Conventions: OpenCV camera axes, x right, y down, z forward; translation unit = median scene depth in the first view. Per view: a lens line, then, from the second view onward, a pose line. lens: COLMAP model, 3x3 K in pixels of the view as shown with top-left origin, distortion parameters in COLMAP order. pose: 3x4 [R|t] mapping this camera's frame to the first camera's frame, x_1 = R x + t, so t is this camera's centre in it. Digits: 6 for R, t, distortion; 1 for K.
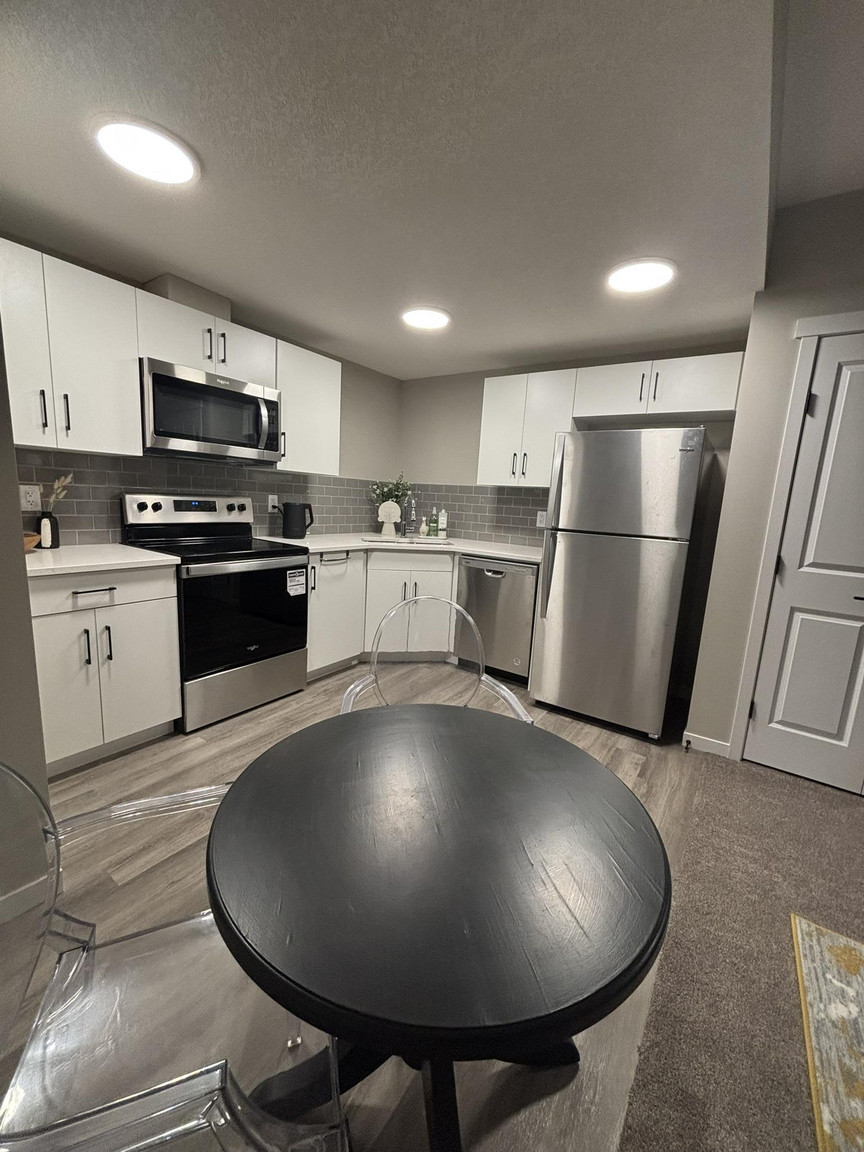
lens RADIAL K [[464.6, 0, 439.0], [0, 464.6, 575.3], [0, 0, 1]] dist [-0.002769, -0.000382]
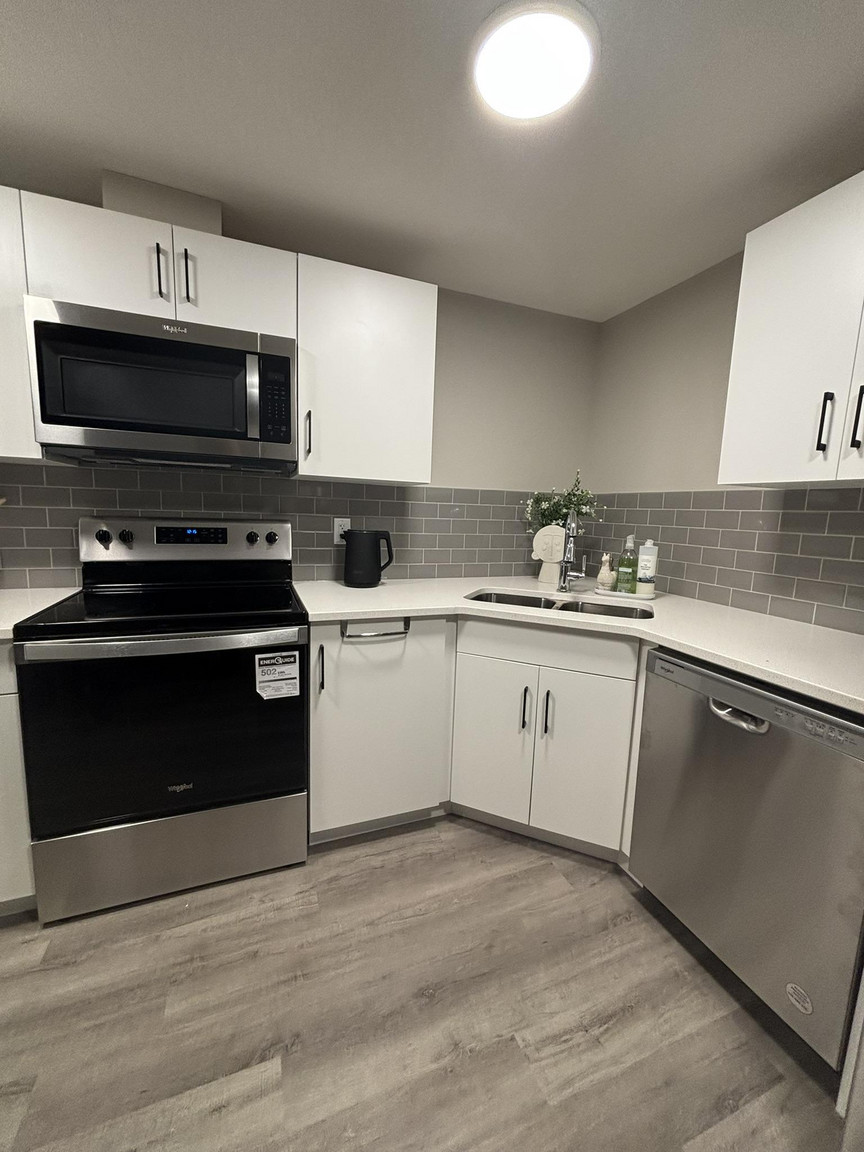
lens RADIAL K [[466.5, 0, 433.6], [0, 466.5, 574.6], [0, 0, 1]] dist [-0.001826, 0.000618]
pose [[0.824738, 0.045982, -0.563643, 0.131188], [-0.077995, 0.996413, -0.032837, -0.088835], [0.560111, 0.071043, 0.825366, 0.580833]]
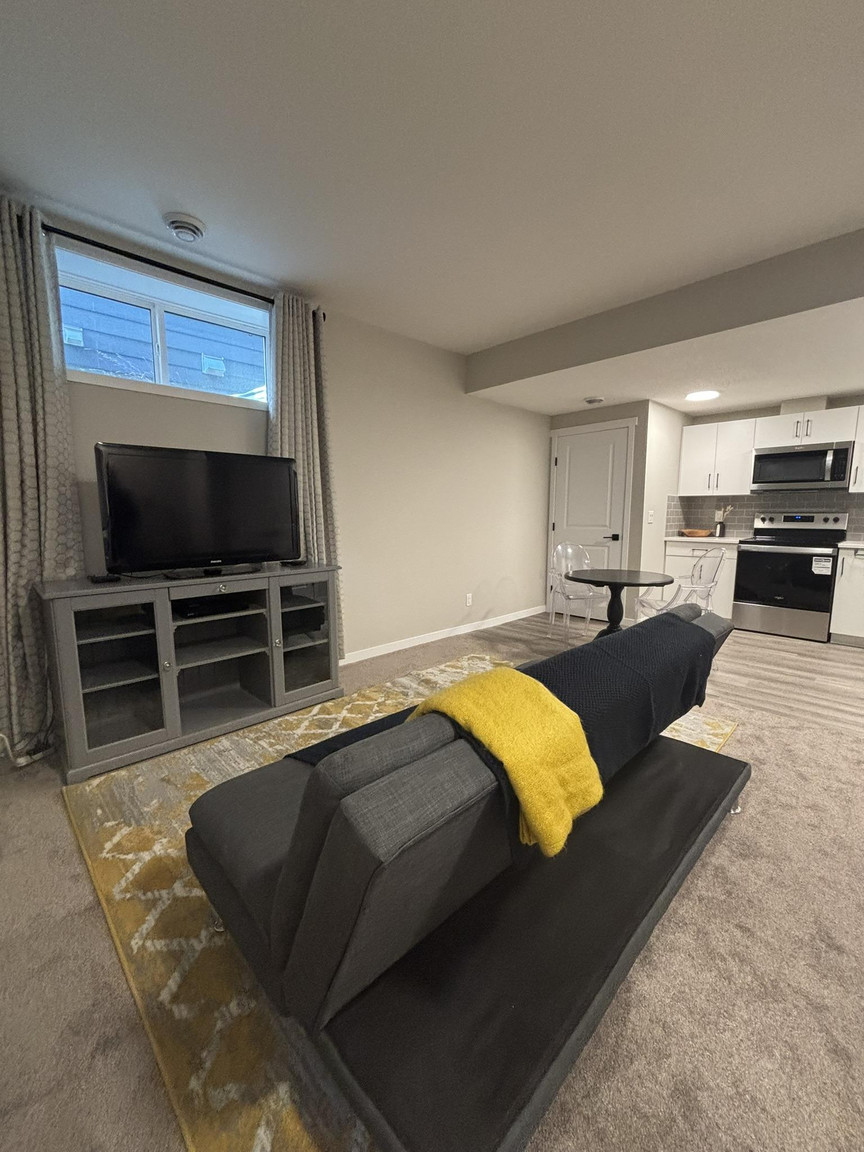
lens RADIAL K [[466.5, 0, 433.6], [0, 466.5, 574.6], [0, 0, 1]] dist [-0.001826, 0.000618]
pose [[-0.207867, 0.071216, -0.975561, 1.312048], [-0.173531, 0.978841, 0.108431, 0.090281], [0.962641, 0.191829, -0.191111, 0.063572]]
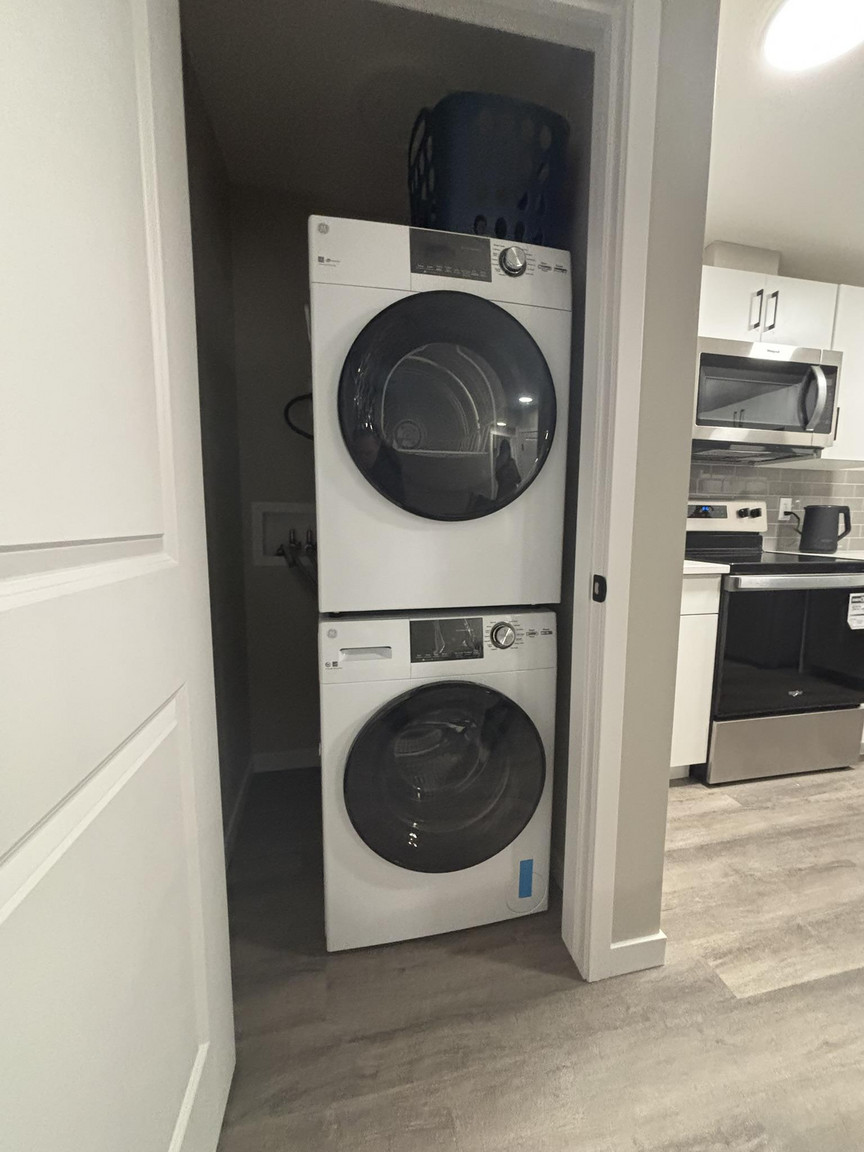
lens RADIAL K [[466.5, 0, 433.6], [0, 466.5, 574.6], [0, 0, 1]] dist [-0.001826, 0.000618]
pose [[0.725627, 0.030355, -0.687418, -0.265678], [-0.080247, 0.995943, -0.040728, 0.037162], [0.683393, 0.084716, 0.725119, 0.043082]]
